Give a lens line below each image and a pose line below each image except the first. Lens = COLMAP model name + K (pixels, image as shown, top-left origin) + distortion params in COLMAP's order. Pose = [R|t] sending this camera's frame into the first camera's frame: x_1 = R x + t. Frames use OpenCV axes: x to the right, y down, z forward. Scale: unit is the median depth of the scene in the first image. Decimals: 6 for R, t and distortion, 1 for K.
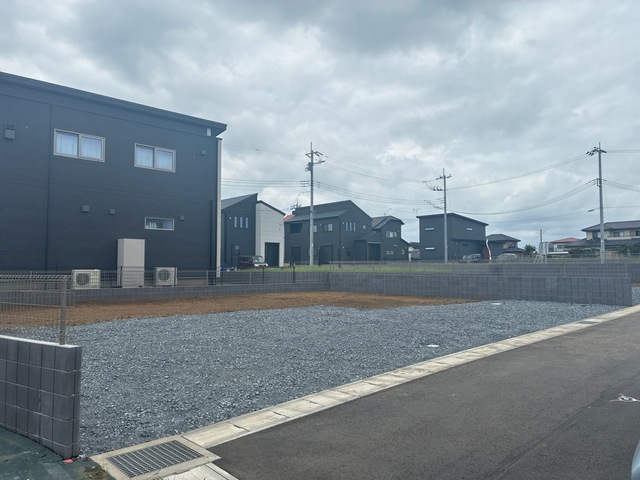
lens RADIAL K [[472.9, 0, 318.1], [0, 472.9, 261.0], [0, 0, 1]] dist [0.010626, -0.007069]
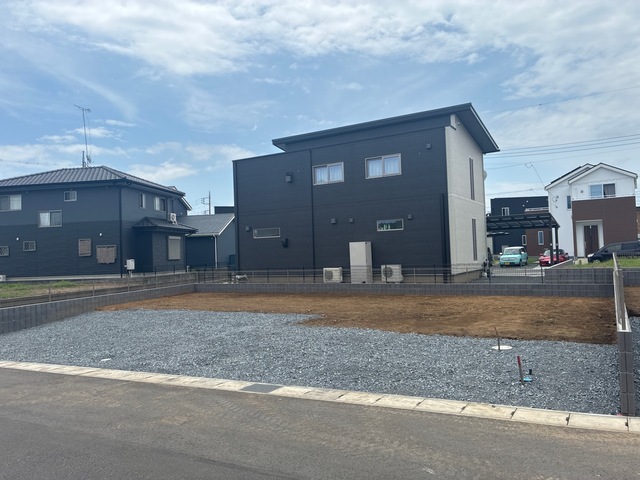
lens RADIAL K [[472.9, 0, 318.1], [0, 472.9, 261.0], [0, 0, 1]] dist [0.010626, -0.007069]
pose [[0.318097, 0.002664, -0.948054, 0.507073], [0.050967, 0.998502, 0.019906, -0.020077], [0.946687, -0.054651, 0.317485, 0.377600]]
